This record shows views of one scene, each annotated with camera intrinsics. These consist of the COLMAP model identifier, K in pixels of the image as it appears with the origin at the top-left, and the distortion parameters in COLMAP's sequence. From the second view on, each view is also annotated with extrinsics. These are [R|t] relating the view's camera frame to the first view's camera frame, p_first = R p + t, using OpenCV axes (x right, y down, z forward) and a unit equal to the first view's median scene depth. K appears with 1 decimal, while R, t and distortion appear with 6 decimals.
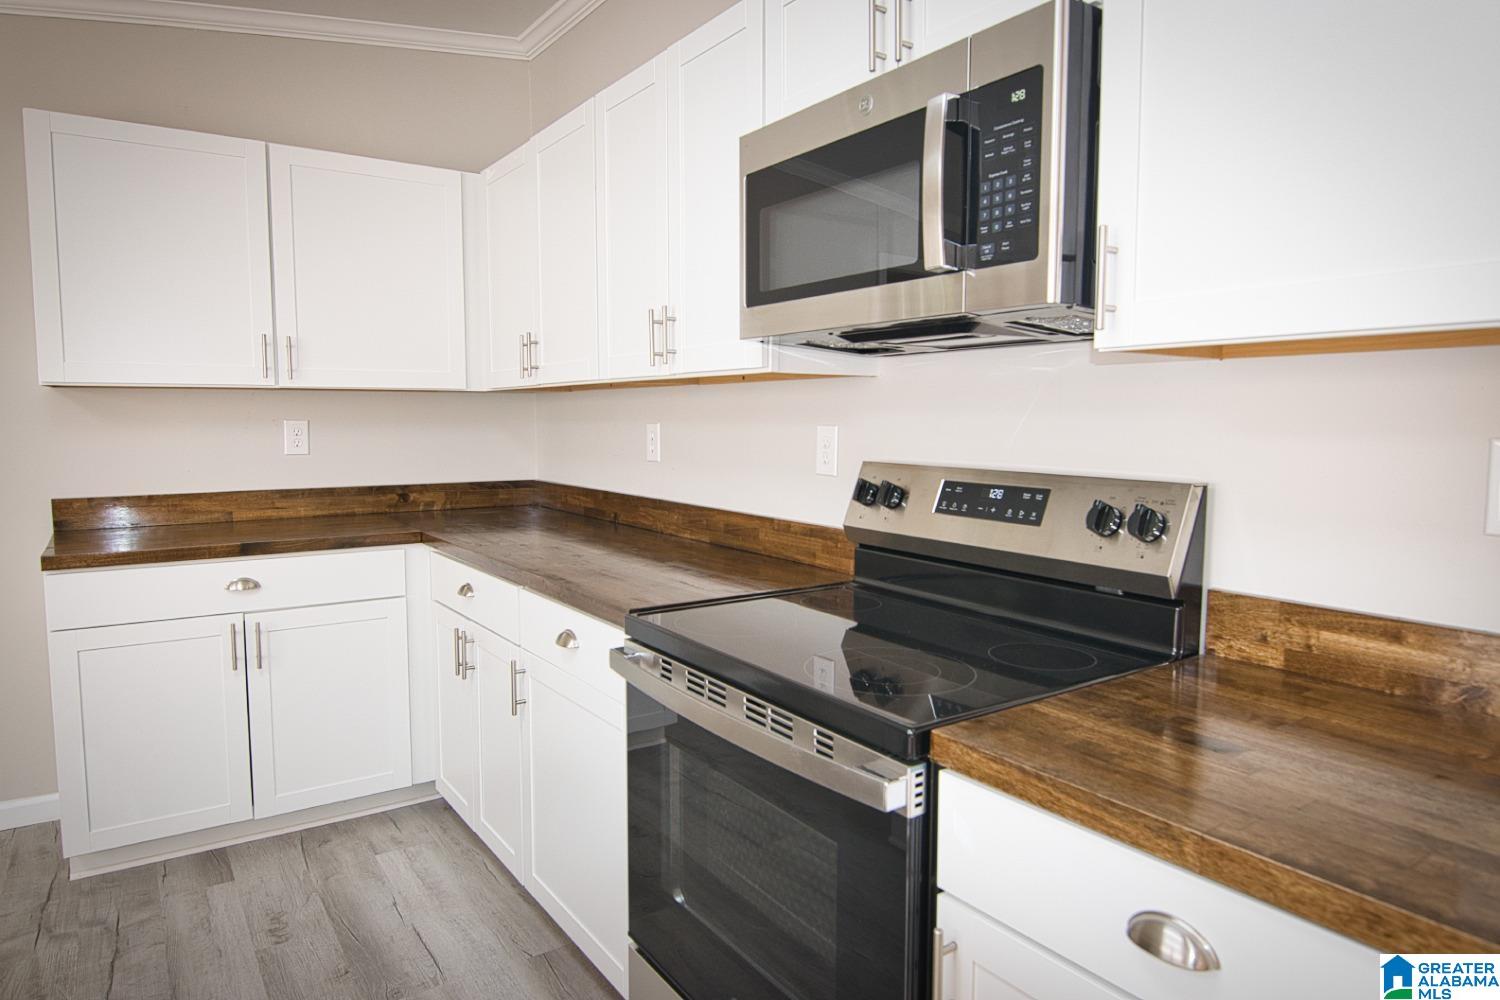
lens RADIAL K [[938.9, 0, 744.7], [0, 938.9, 494.8], [0, 0, 1]] dist [-0.003875, 0.000701]
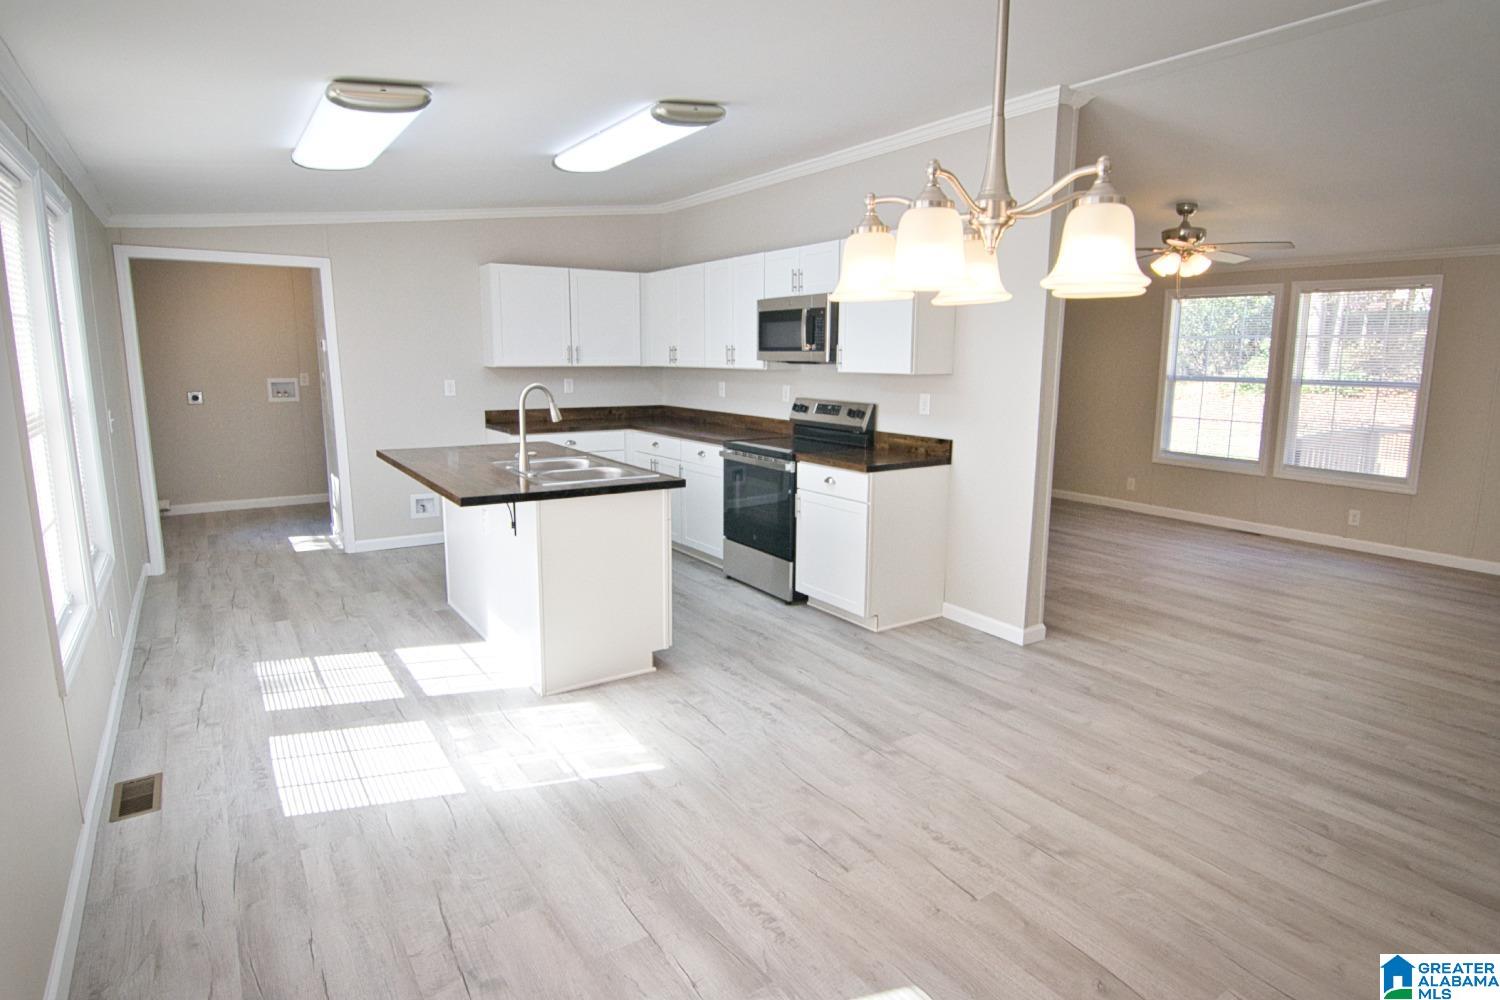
lens RADIAL K [[829.7, 0, 751.7], [0, 829.7, 500.0], [0, 0, 1]] dist [-0.000677, -0.000031]
pose [[0.999927, 0.007700, -0.009292, 0.009015], [-0.006865, 0.996208, 0.086734, 0.070154], [0.009925, -0.086664, 0.996188, -1.912472]]
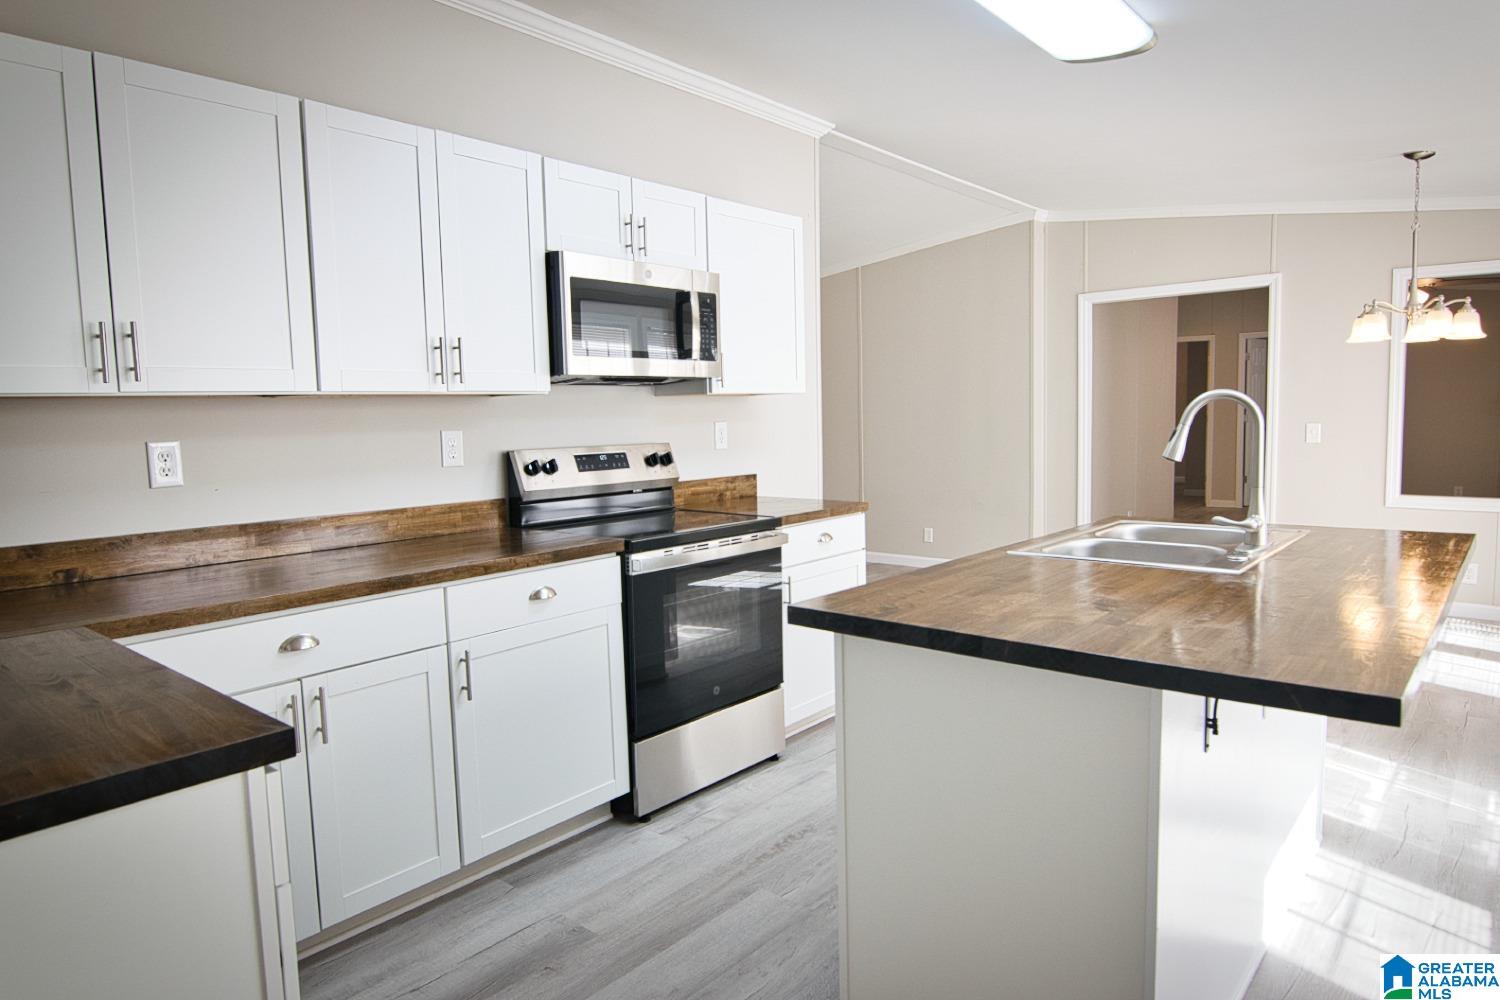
lens RADIAL K [[938.9, 0, 746.9], [0, 938.9, 498.3], [0, 0, 1]] dist [-0.003875, 0.000701]
pose [[-0.279945, -0.085535, 0.956198, -1.614412], [0.102900, 0.987611, 0.118471, -0.111571], [-0.954486, 0.131558, -0.267675, 1.146811]]
